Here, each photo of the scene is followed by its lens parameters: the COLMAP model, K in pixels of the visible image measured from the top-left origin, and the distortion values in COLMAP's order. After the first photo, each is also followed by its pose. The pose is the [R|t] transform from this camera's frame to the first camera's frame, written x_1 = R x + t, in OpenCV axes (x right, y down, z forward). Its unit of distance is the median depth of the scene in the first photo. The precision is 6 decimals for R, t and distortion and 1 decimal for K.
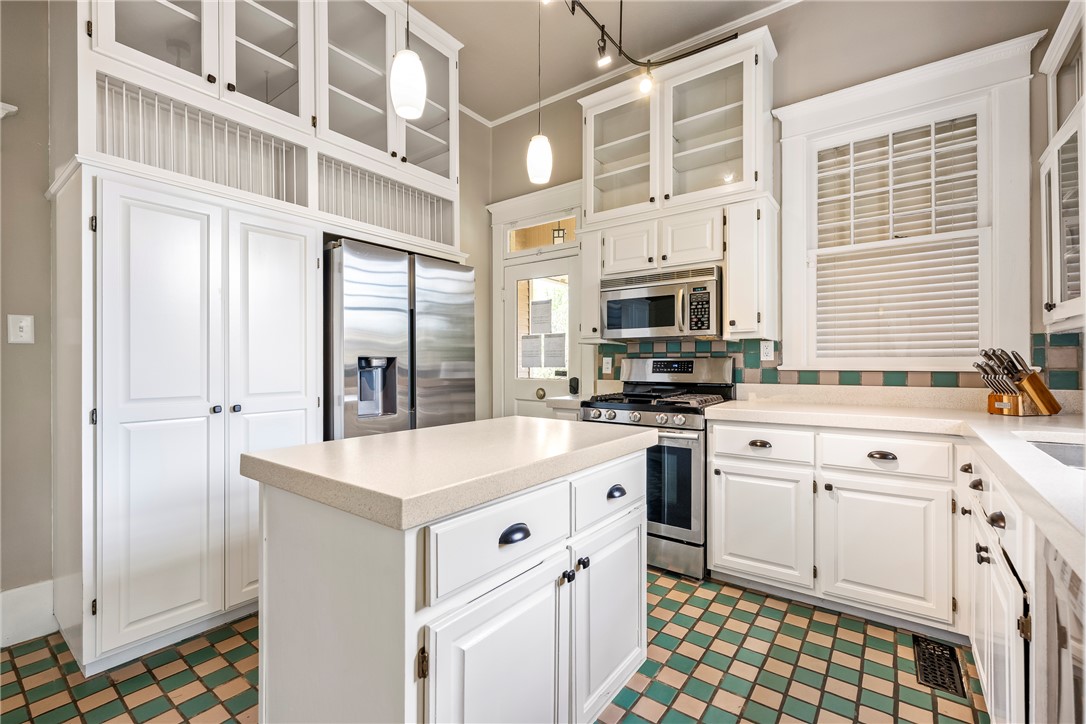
lens RADIAL K [[472.4, 0, 539.3], [0, 472.4, 362.8], [0, 0, 1]] dist [-0.002551, -0.000847]
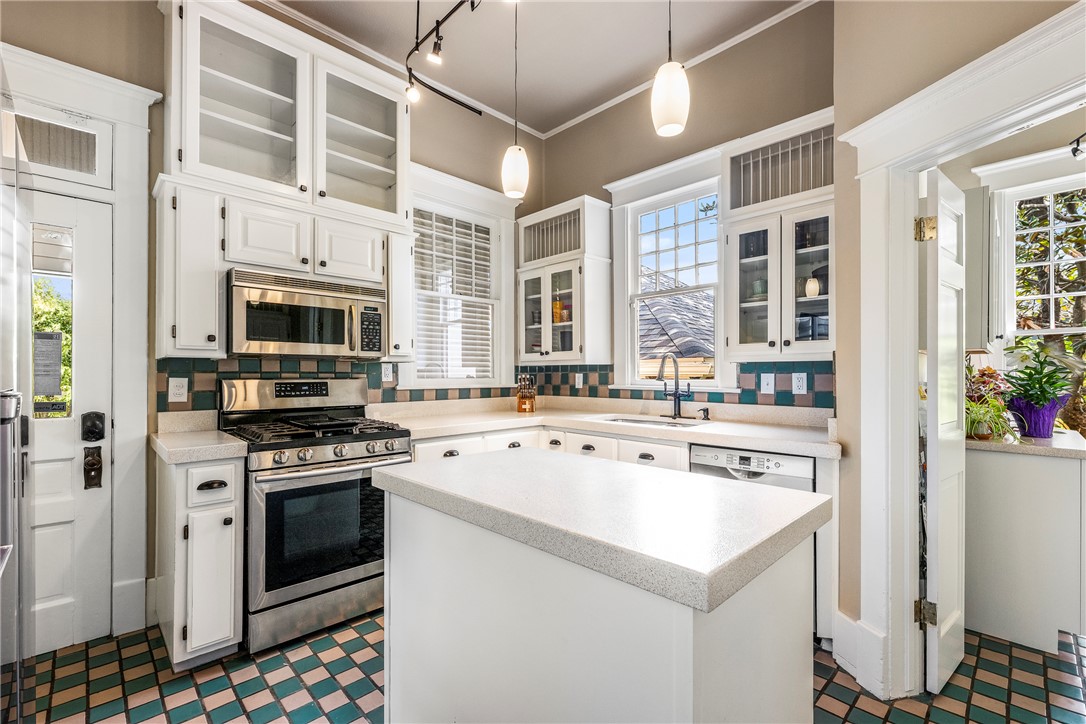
lens RADIAL K [[472.4, 0, 538.7], [0, 472.4, 371.7], [0, 0, 1]] dist [-0.002551, -0.000847]
pose [[0.150115, 0.007968, 0.988637, -0.548036], [-0.000001, 0.999968, -0.008060, -0.018429], [-0.988669, 0.001209, 0.150110, 0.497023]]
